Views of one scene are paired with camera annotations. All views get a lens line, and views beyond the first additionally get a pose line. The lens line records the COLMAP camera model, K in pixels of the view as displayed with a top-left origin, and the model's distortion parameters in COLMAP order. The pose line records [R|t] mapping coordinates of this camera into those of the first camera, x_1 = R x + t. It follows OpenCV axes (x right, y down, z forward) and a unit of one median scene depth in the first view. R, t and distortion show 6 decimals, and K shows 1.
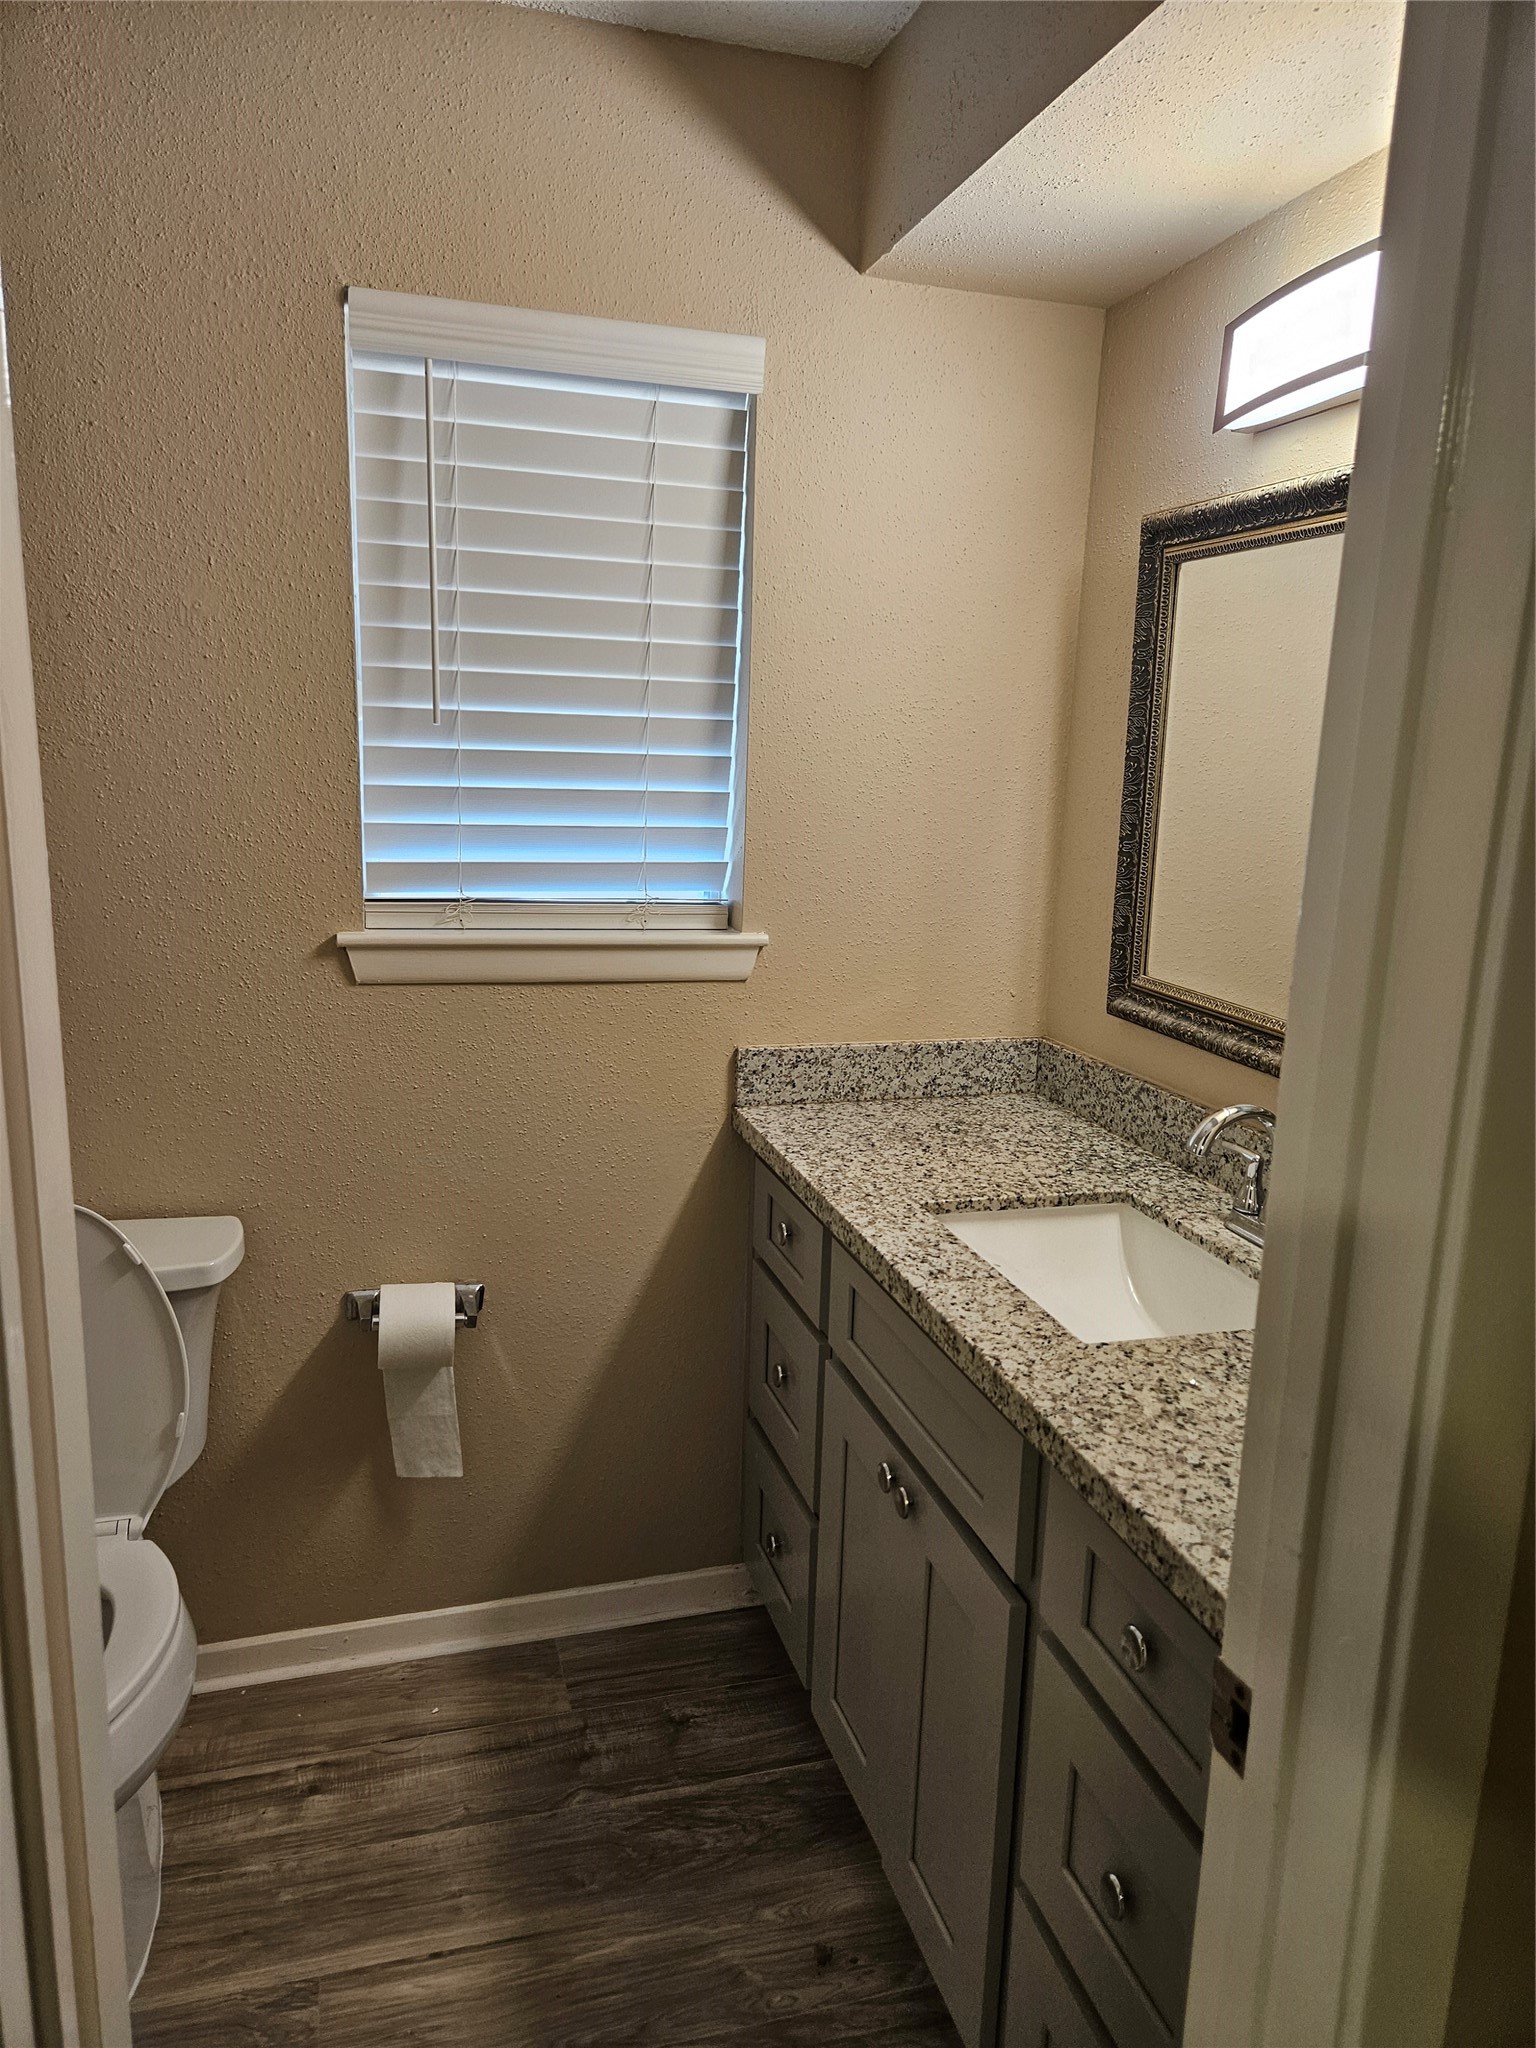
lens RADIAL K [[1366.0, 0, 768.4], [0, 1366.0, 1022.6], [0, 0, 1]] dist [0.077165, -0.066013]
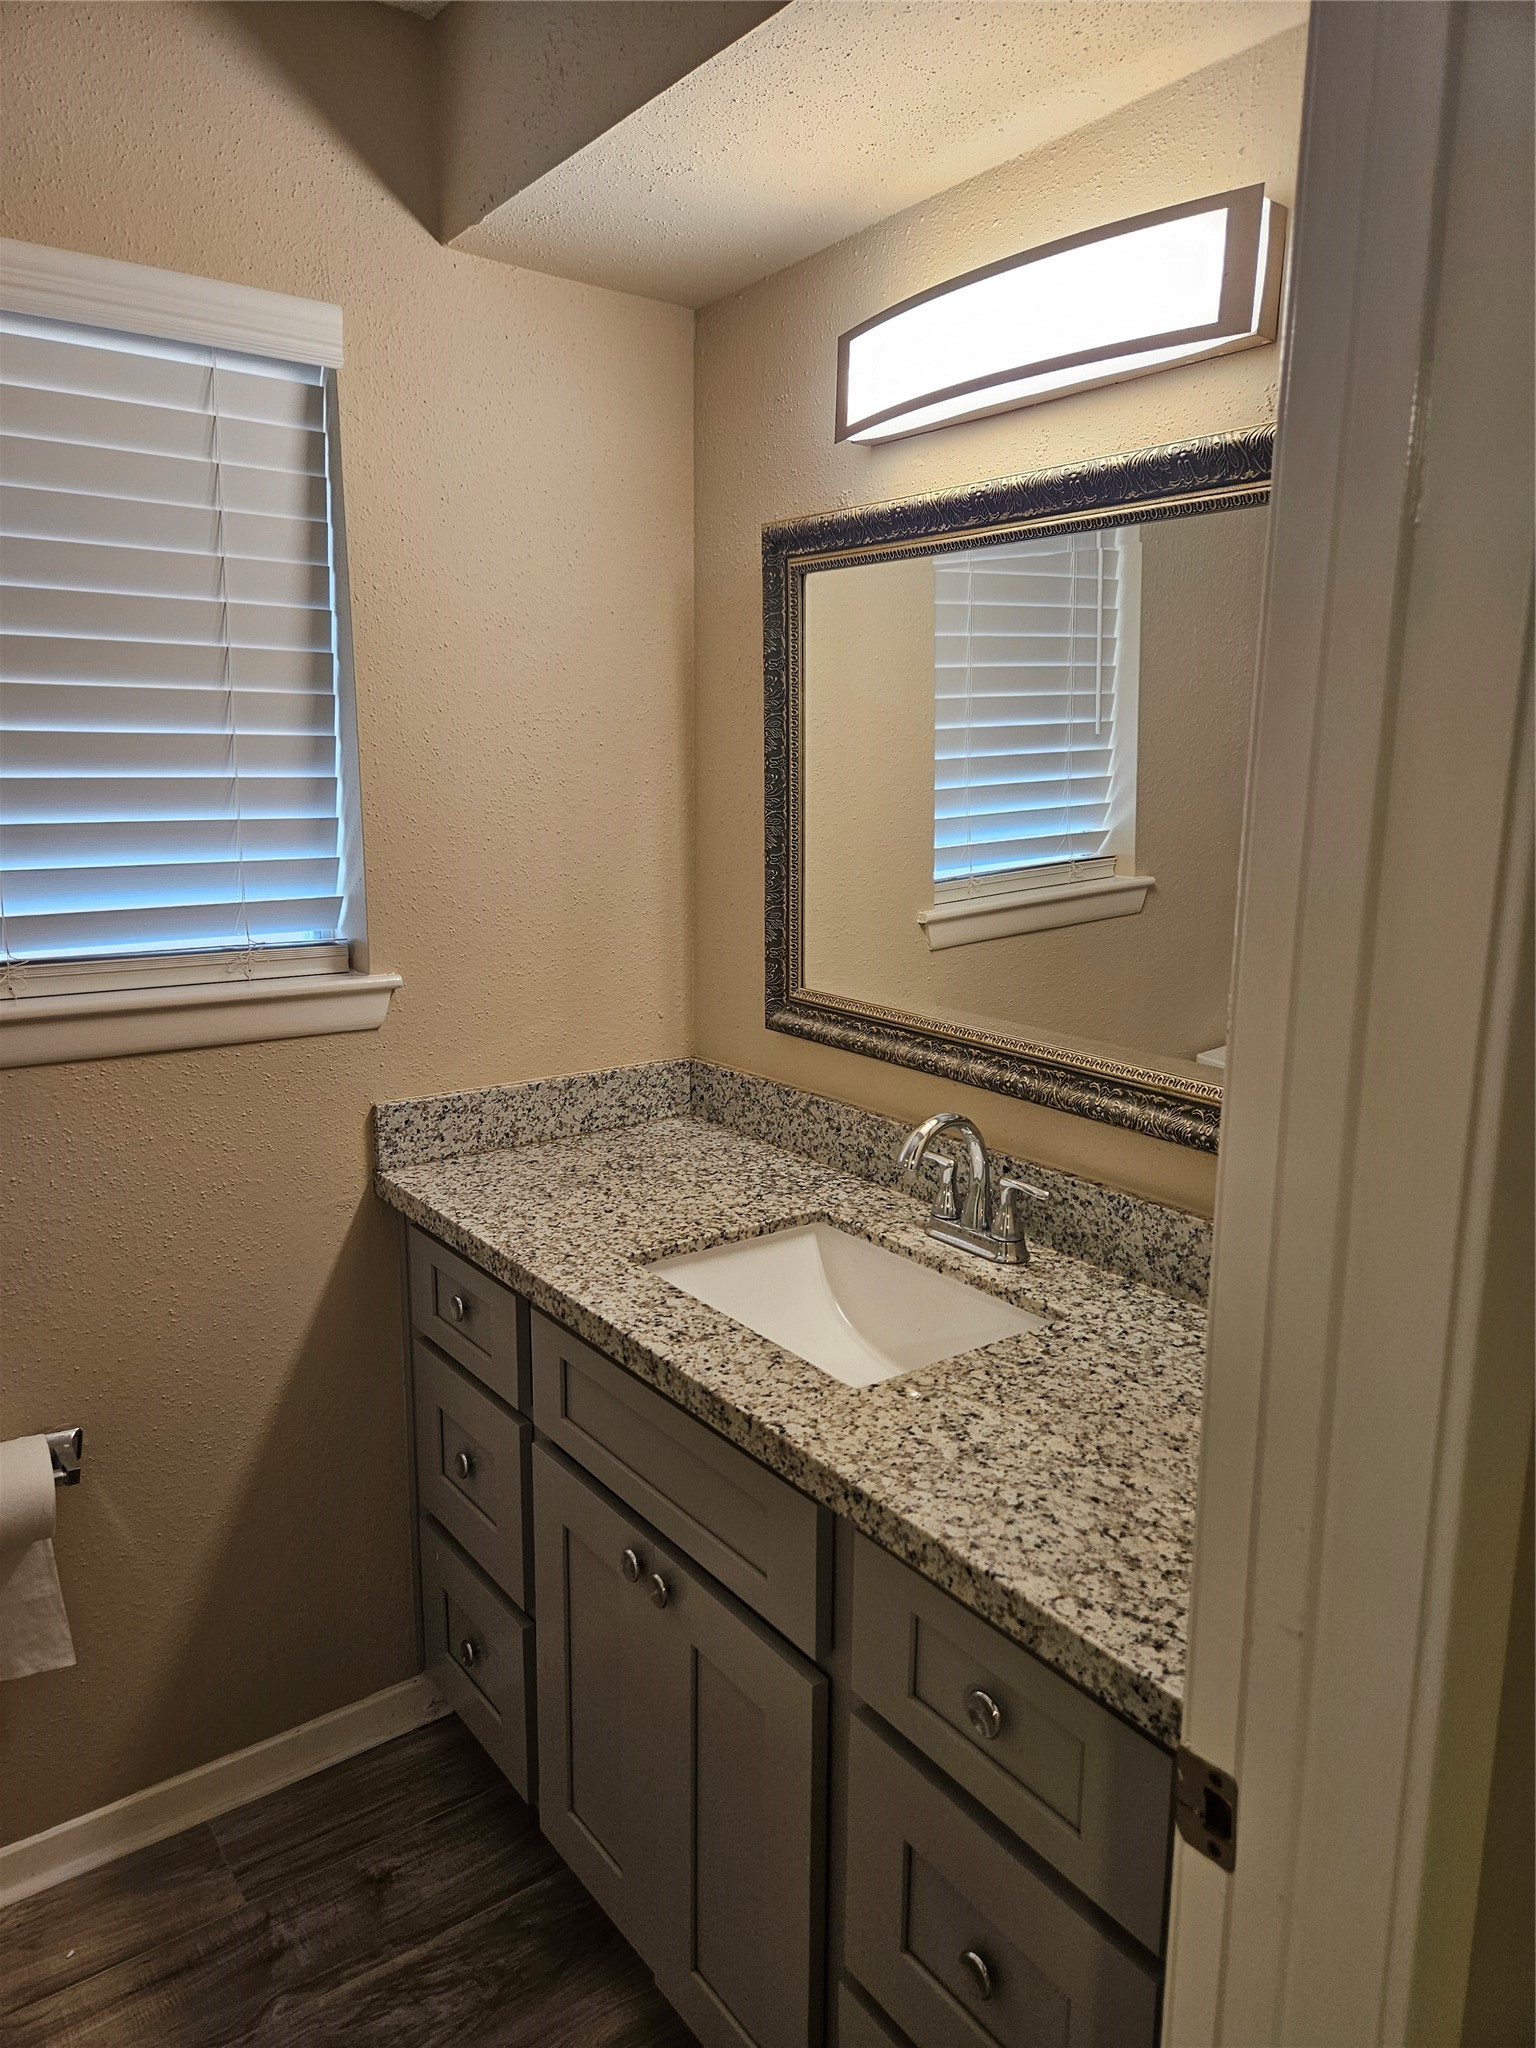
lens RADIAL K [[1366.0, 0, 774.5], [0, 1366.0, 1020.8], [0, 0, 1]] dist [0.077165, -0.066013]
pose [[0.937955, -0.089943, 0.334888, -0.081597], [0.090915, 0.995776, 0.012806, -0.026321], [-0.334626, 0.018435, 0.942171, 0.080160]]
